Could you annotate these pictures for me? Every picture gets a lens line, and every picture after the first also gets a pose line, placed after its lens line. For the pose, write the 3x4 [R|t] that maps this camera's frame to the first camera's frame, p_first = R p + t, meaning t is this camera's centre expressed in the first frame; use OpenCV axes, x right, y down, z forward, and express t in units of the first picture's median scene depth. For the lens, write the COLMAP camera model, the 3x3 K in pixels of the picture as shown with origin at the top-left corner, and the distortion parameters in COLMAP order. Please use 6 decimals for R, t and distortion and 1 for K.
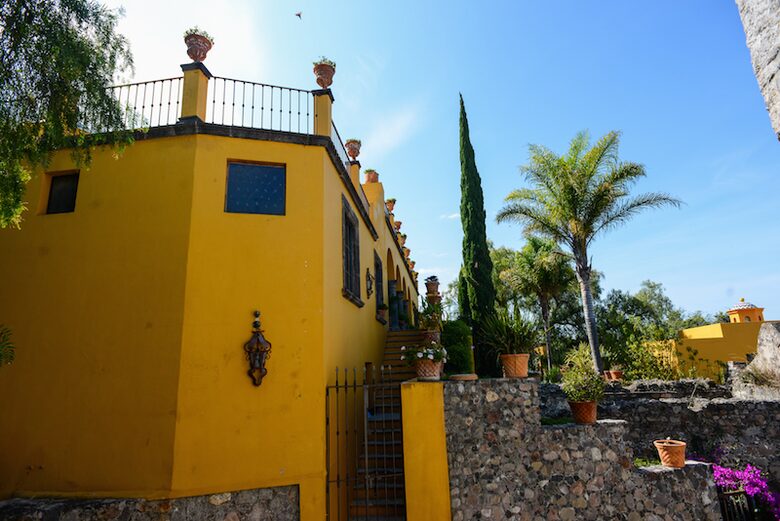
lens RADIAL K [[453.7, 0, 366.2], [0, 453.7, 299.8], [0, 0, 1]] dist [0.003840, 0.000566]
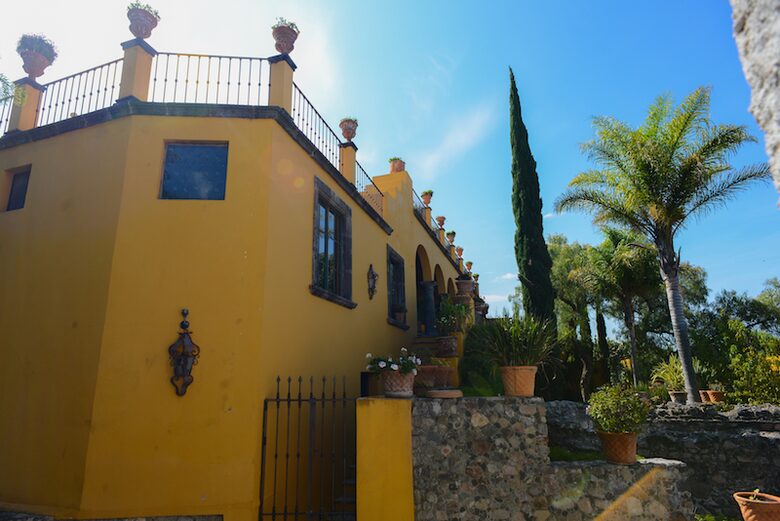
lens RADIAL K [[453.7, 0, 366.2], [0, 453.7, 299.8], [0, 0, 1]] dist [0.003840, 0.000566]
pose [[0.977597, -0.006699, -0.210381, 0.242989], [0.002914, 0.999828, -0.018297, 0.020228], [0.210467, 0.017274, 0.977448, 0.190405]]
